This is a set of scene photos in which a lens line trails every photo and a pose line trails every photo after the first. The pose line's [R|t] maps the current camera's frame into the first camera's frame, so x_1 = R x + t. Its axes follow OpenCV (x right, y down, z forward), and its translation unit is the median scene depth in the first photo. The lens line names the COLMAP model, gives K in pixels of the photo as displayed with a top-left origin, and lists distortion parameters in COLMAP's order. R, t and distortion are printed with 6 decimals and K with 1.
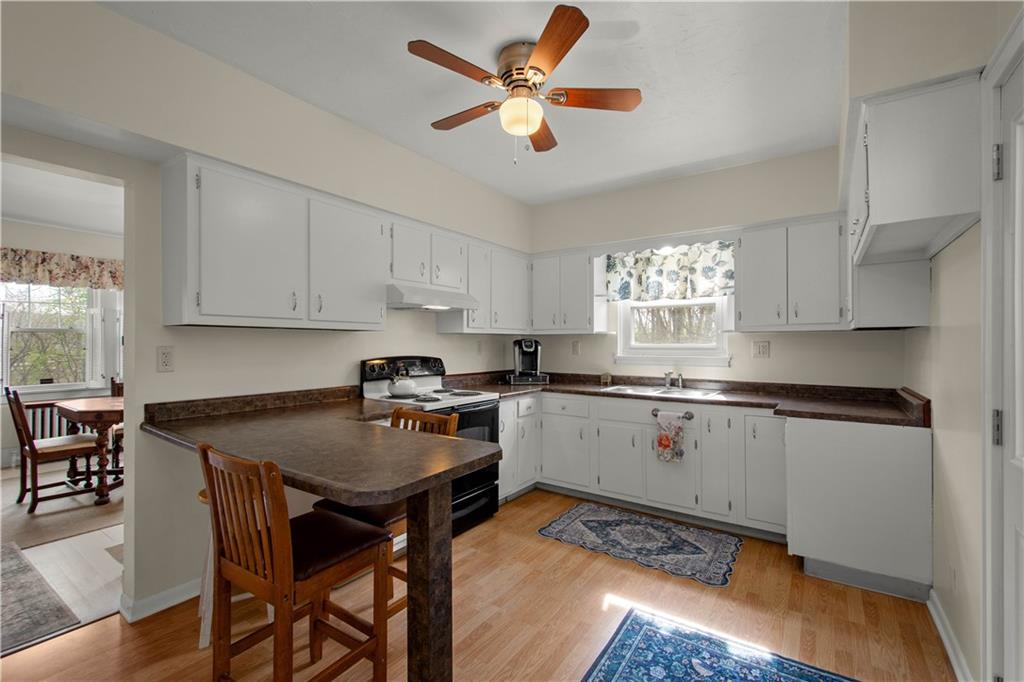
lens RADIAL K [[450.6, 0, 505.8], [0, 450.6, 341.5], [0, 0, 1]] dist [0.002903, -0.000098]
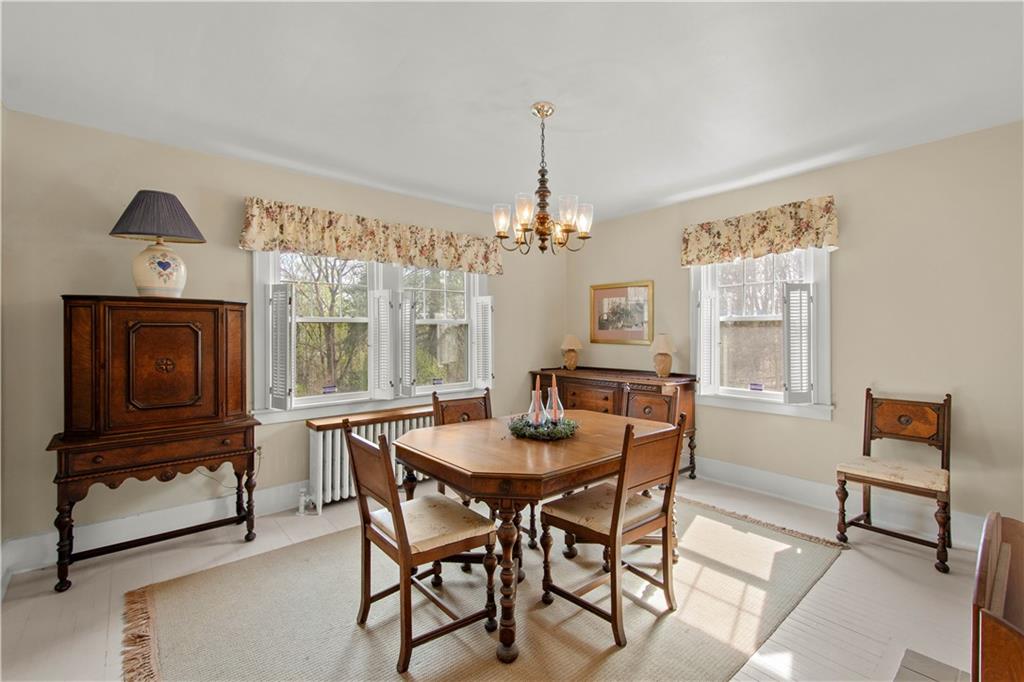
lens RADIAL K [[450.6, 0, 512.1], [0, 450.6, 336.1], [0, 0, 1]] dist [0.002903, -0.000098]
pose [[0.969922, 0.000523, -0.243416, -0.155385], [0.002362, 0.999930, 0.011558, -0.002161], [0.243406, -0.011786, 0.969853, 0.102312]]
